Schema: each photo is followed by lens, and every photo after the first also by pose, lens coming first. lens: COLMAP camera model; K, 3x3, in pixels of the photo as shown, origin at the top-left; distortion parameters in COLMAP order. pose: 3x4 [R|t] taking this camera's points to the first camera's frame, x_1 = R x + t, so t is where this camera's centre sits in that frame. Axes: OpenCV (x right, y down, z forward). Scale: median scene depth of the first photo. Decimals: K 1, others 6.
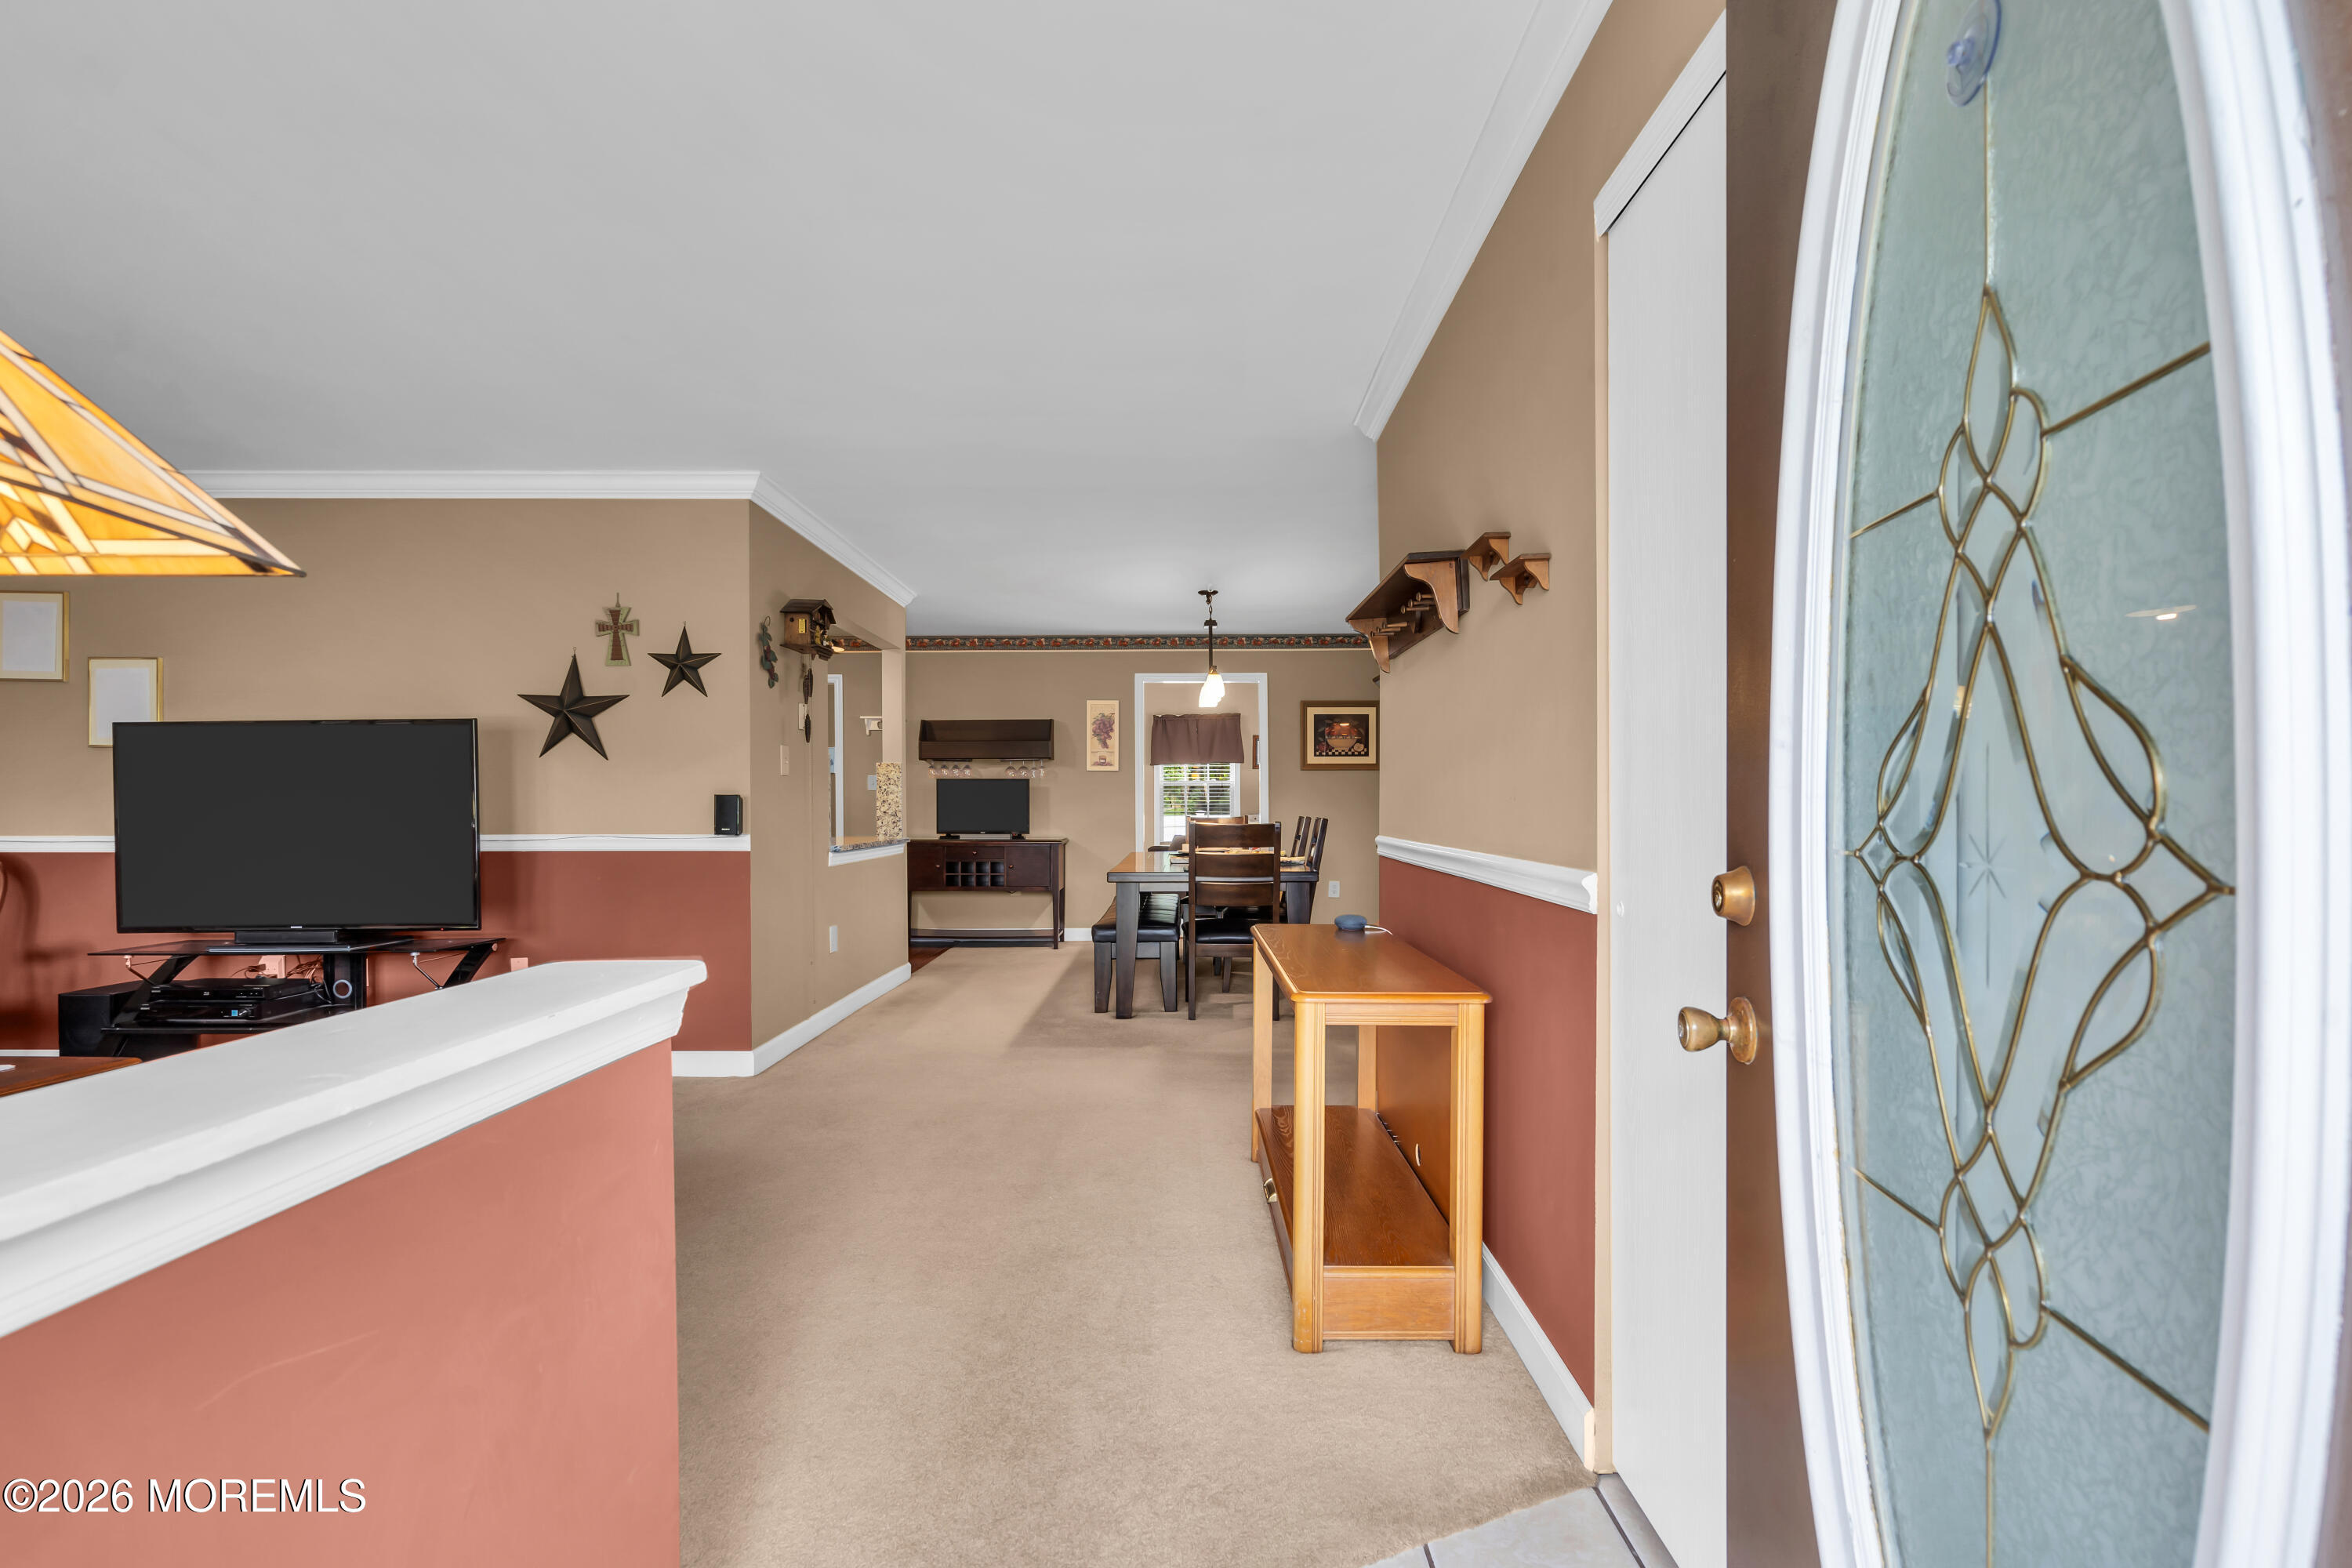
lens RADIAL K [[1051.7, 0, 1186.0], [0, 1051.7, 774.5], [0, 0, 1]] dist [0.002035, 0.000499]
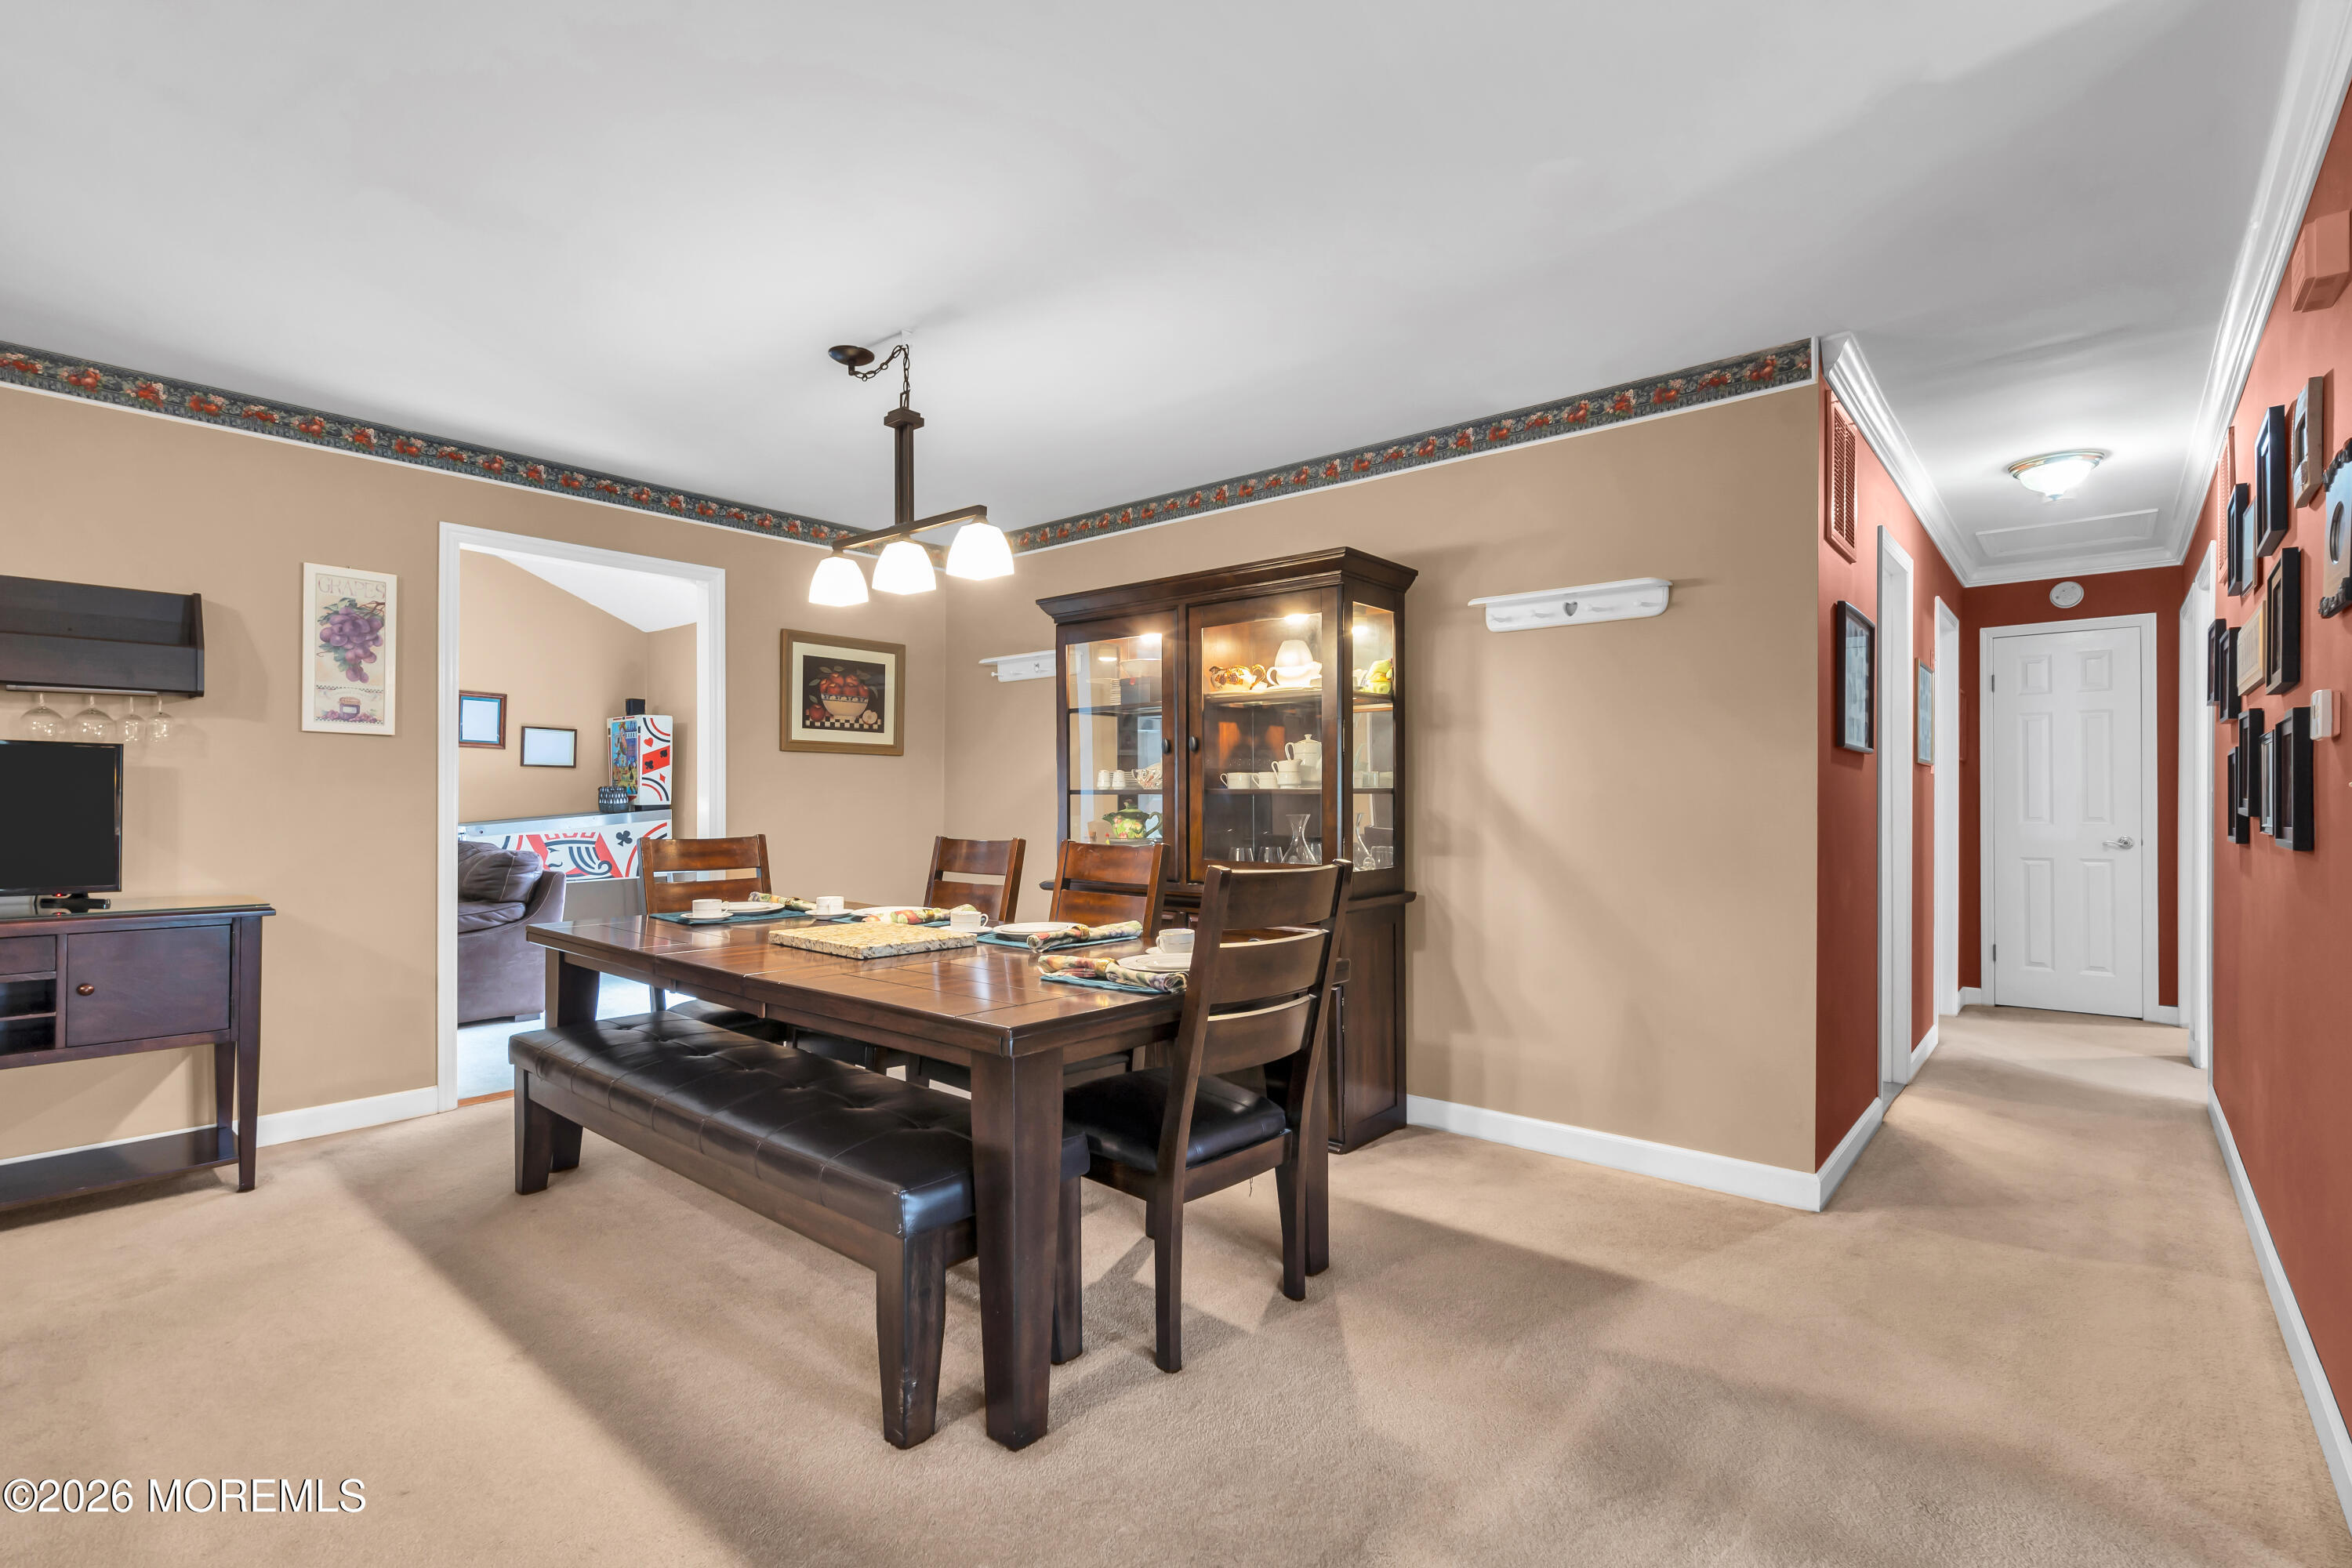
lens RADIAL K [[1066.3, 0, 1184.7], [0, 1066.3, 785.8], [0, 0, 1]] dist [-0.003865, 0.000466]
pose [[0.652596, 0.015867, 0.757540, -0.184166], [-0.024656, 0.999696, 0.000300, 0.009253], [-0.757305, -0.018874, 0.652789, 0.458986]]
